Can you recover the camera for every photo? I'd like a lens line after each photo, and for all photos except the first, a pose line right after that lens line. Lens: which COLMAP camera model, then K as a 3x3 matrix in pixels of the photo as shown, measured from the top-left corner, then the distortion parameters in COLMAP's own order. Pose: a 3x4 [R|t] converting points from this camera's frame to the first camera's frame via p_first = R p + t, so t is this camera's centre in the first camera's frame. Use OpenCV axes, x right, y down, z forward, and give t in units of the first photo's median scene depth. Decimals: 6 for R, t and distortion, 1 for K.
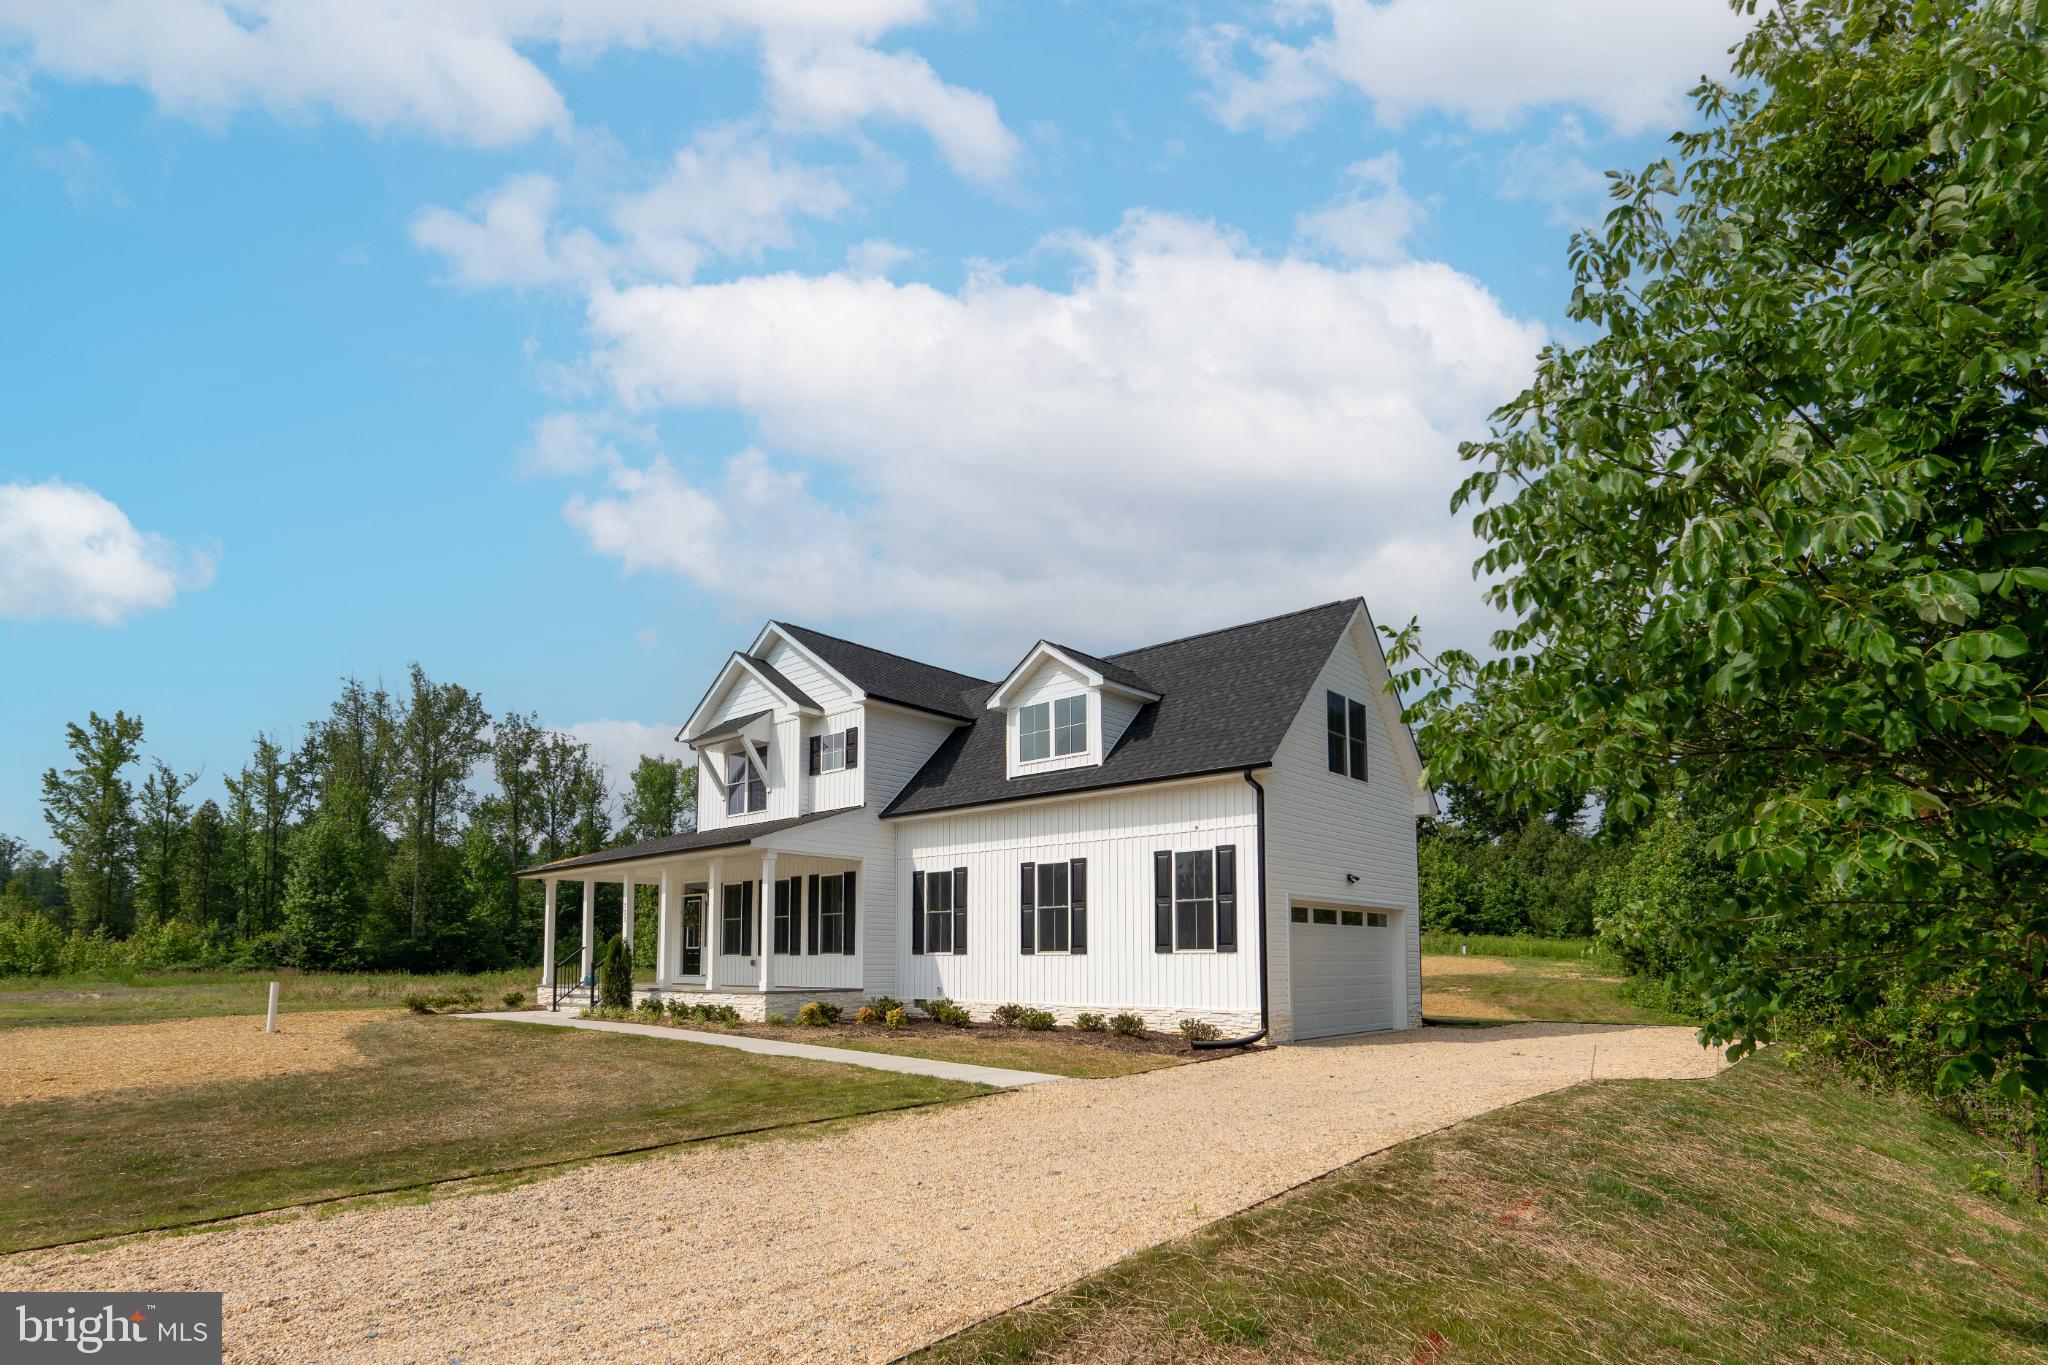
lens RADIAL K [[1041.3, 0, 1038.4], [0, 1041.3, 854.6], [0, 0, 1]] dist [0.000922, 0.000070]
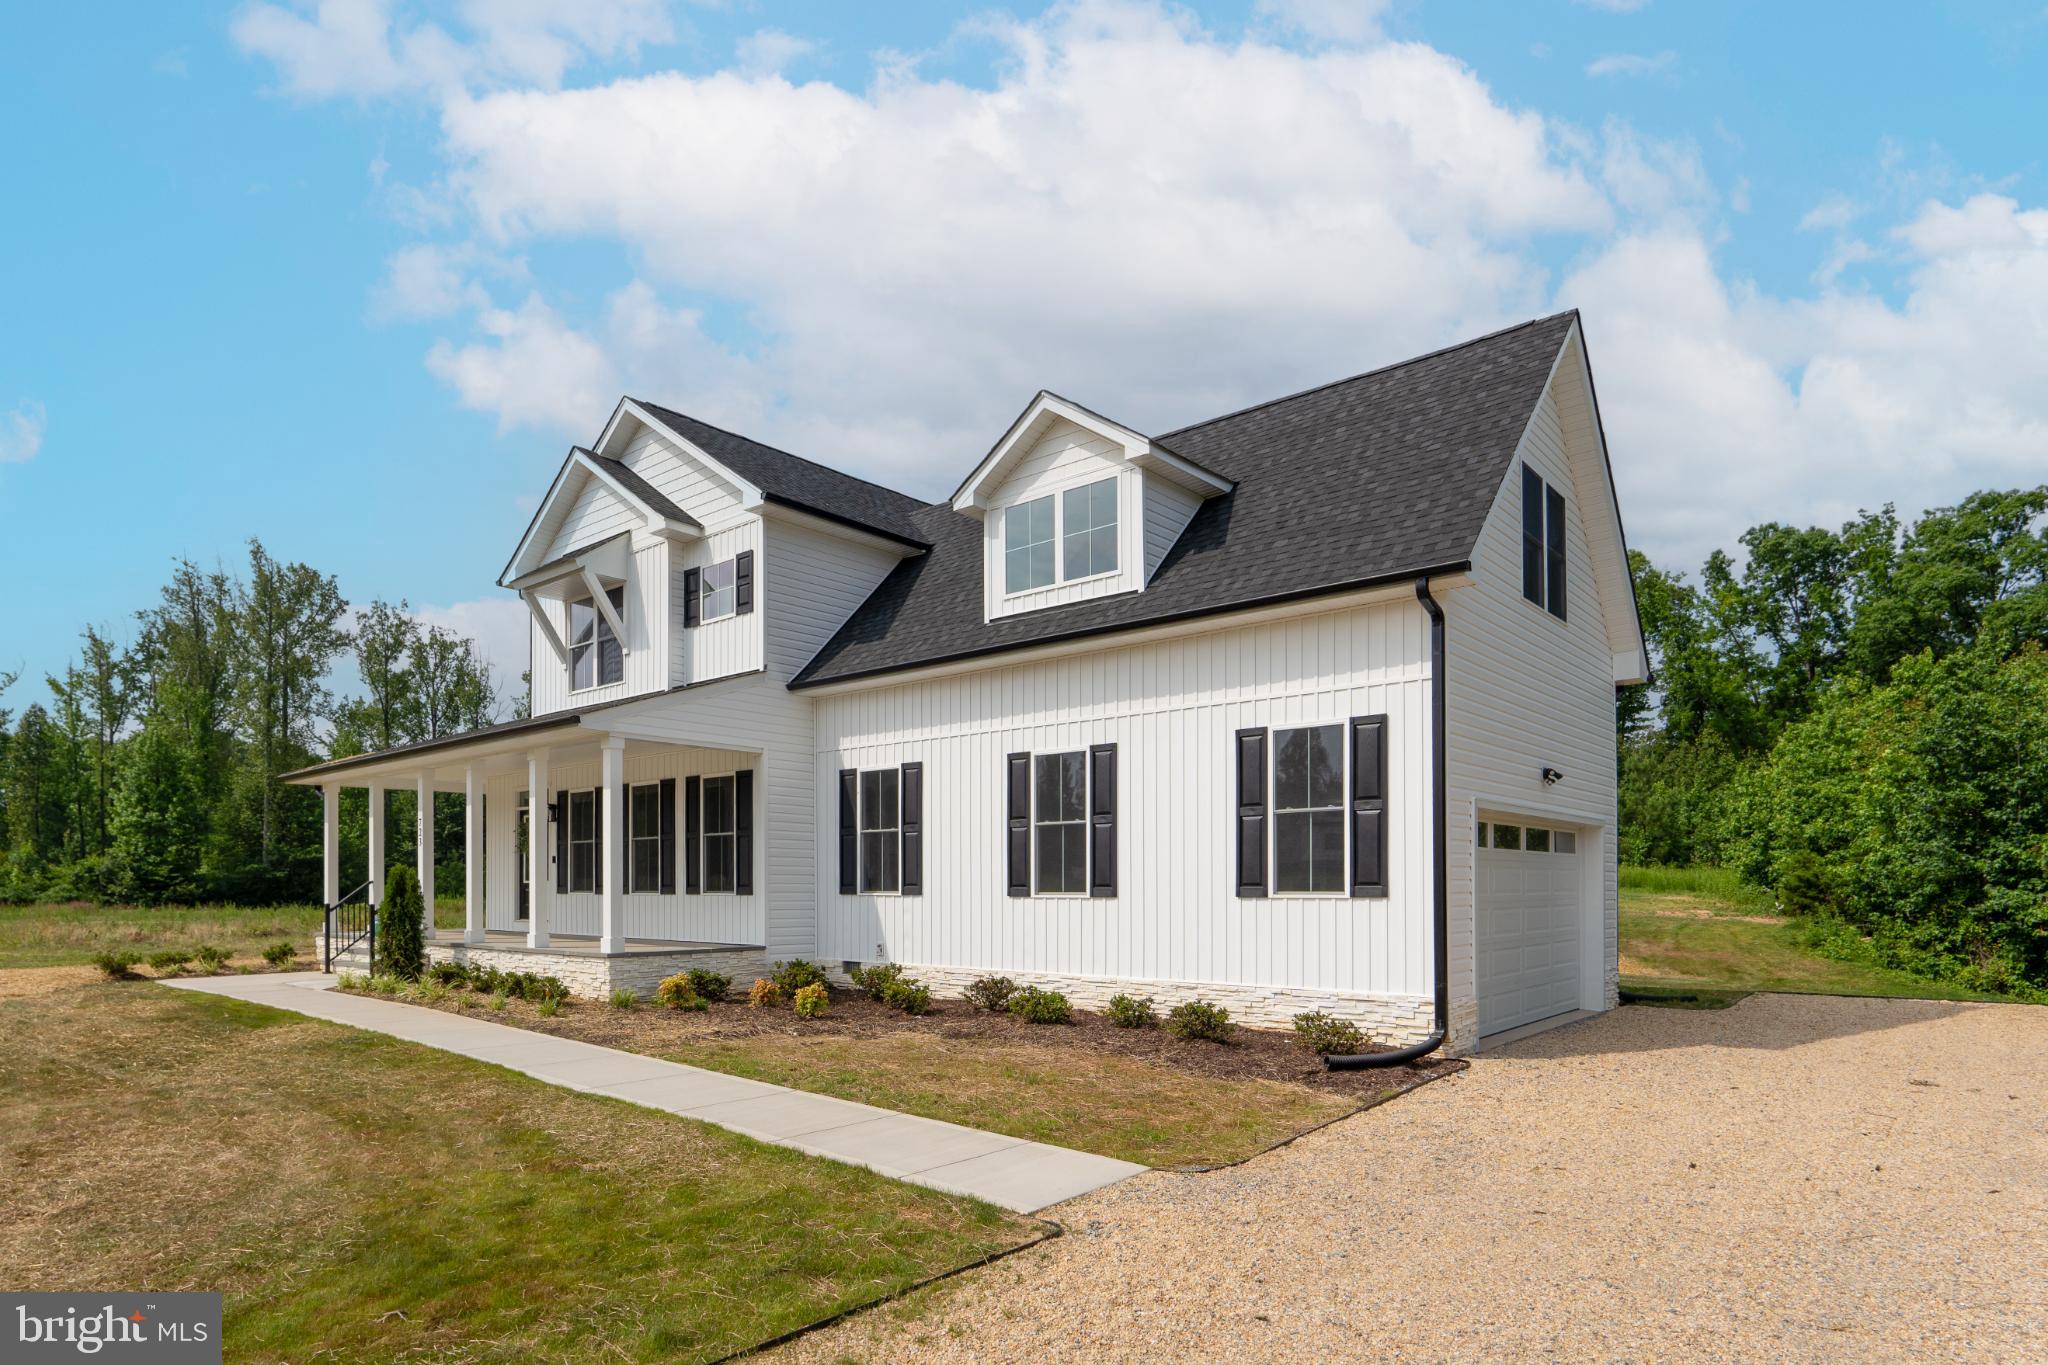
lens RADIAL K [[1115.4, 0, 1030.6], [0, 1115.4, 879.6], [0, 0, 1]] dist [-0.000404, -0.000528]
pose [[0.999255, 0.000334, 0.038591, -0.027857], [-0.003994, 0.995486, 0.094821, 0.019029], [-0.038385, -0.094905, 0.994746, 0.298242]]
